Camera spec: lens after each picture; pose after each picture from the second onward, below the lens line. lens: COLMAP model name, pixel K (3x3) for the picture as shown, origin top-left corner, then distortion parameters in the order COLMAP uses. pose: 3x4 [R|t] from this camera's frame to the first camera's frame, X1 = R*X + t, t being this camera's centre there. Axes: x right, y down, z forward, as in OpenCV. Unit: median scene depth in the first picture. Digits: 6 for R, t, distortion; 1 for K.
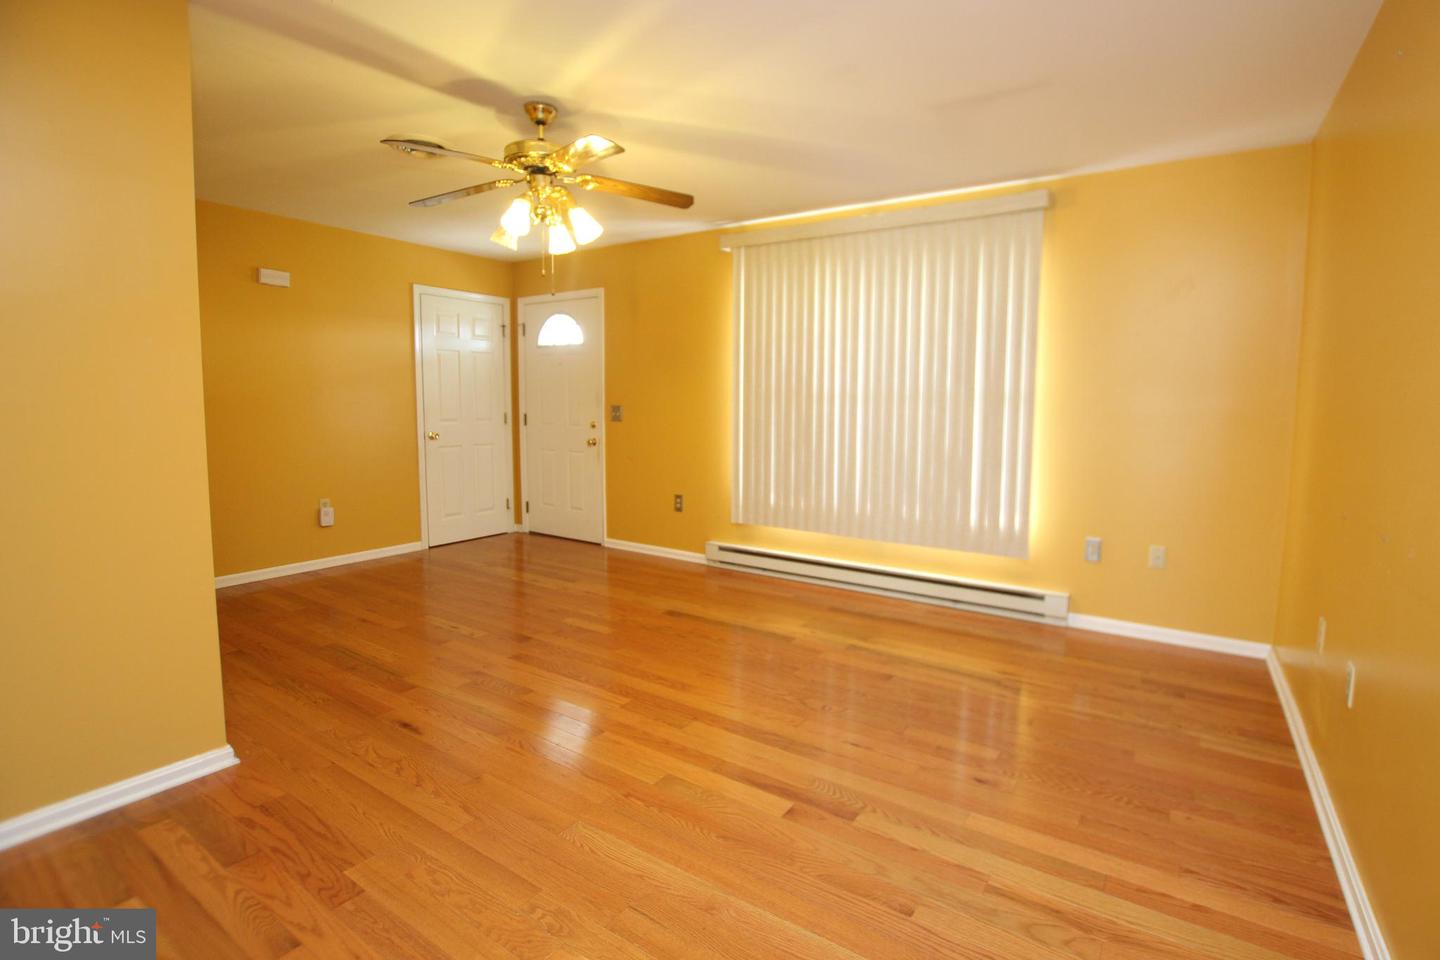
lens RADIAL K [[662.8, 0, 714.9], [0, 662.8, 465.5], [0, 0, 1]] dist [-0.000611, -0.000246]
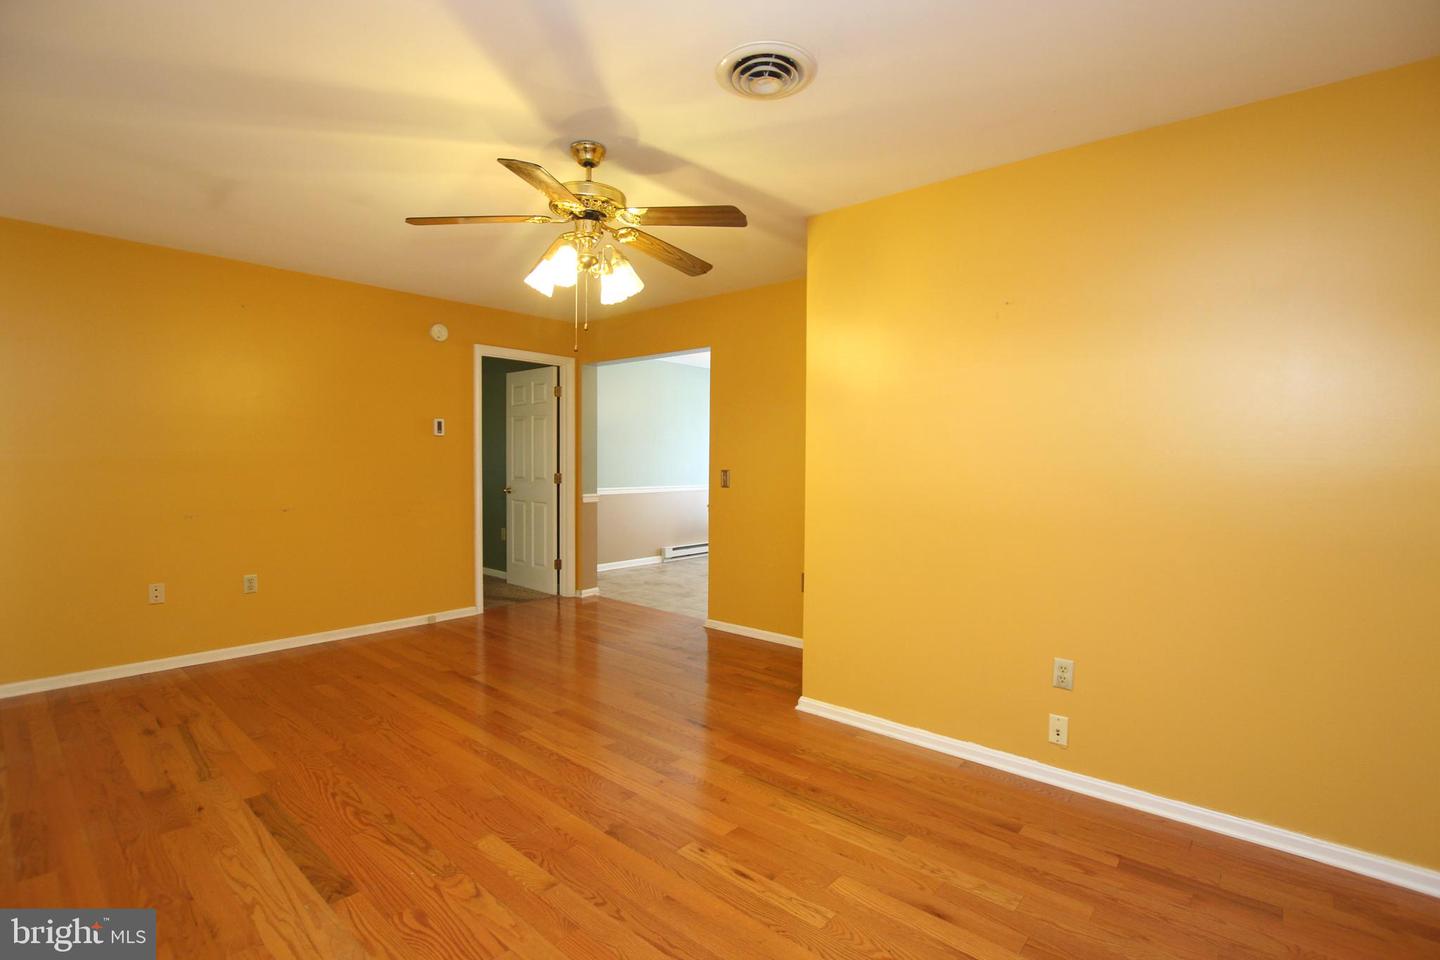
lens RADIAL K [[662.8, 0, 720.2], [0, 662.8, 470.3], [0, 0, 1]] dist [-0.000611, -0.000246]
pose [[-0.995445, -0.015697, 0.094032, -0.506225], [-0.004965, 0.993549, 0.113295, -0.196563], [-0.095204, 0.112312, -0.989102, 1.824313]]
